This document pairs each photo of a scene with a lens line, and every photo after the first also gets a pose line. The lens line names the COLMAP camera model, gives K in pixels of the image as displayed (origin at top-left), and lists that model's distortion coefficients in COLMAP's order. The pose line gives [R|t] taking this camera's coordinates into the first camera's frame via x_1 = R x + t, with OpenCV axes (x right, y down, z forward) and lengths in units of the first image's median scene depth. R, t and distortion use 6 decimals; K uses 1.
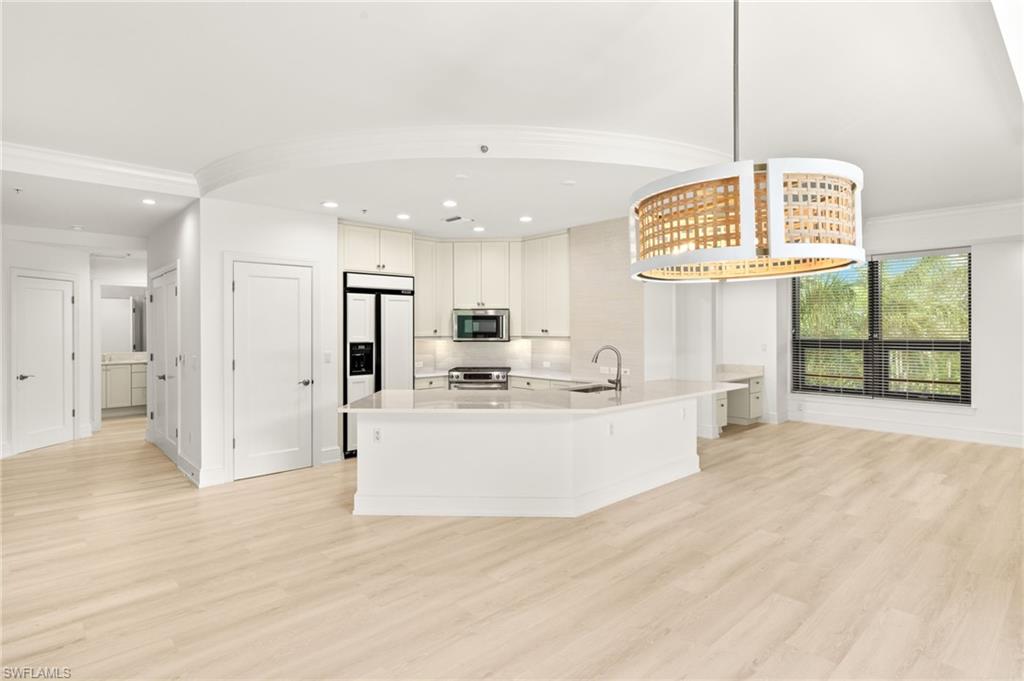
lens RADIAL K [[561.2, 0, 499.4], [0, 561.2, 330.2], [0, 0, 1]] dist [-0.002561, -0.001157]
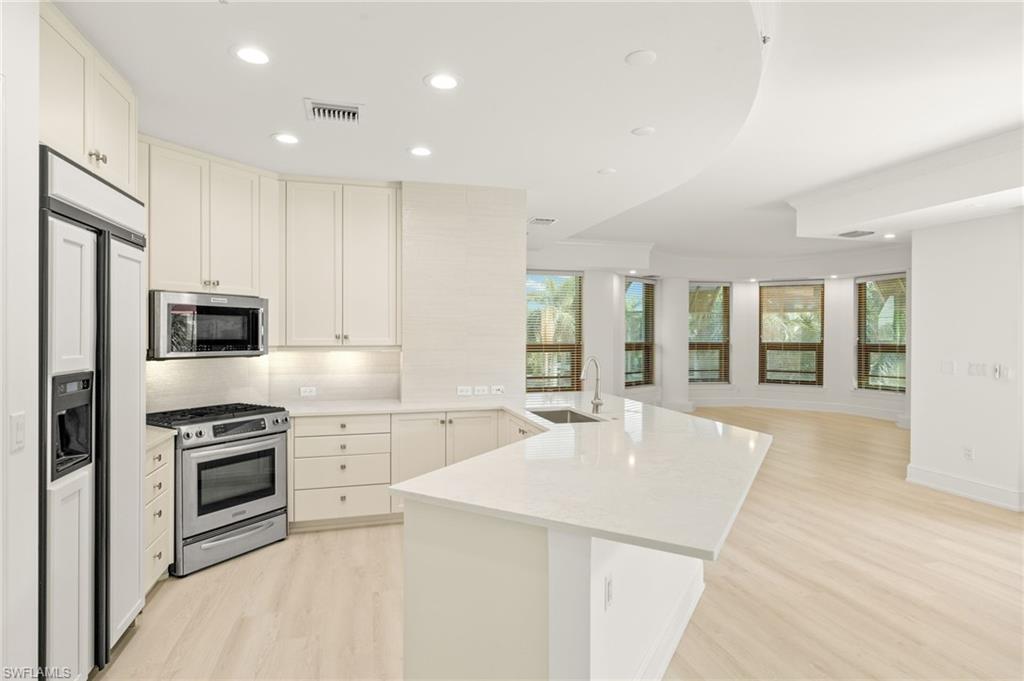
lens RADIAL K [[561.2, 0, 499.4], [0, 561.2, 330.2], [0, 0, 1]] dist [-0.002561, -0.001157]
pose [[0.414585, 0.007061, 0.909983, -0.446537], [0.002027, 0.999960, -0.008683, -0.000090], [-0.910009, 0.005444, 0.414554, 0.642721]]
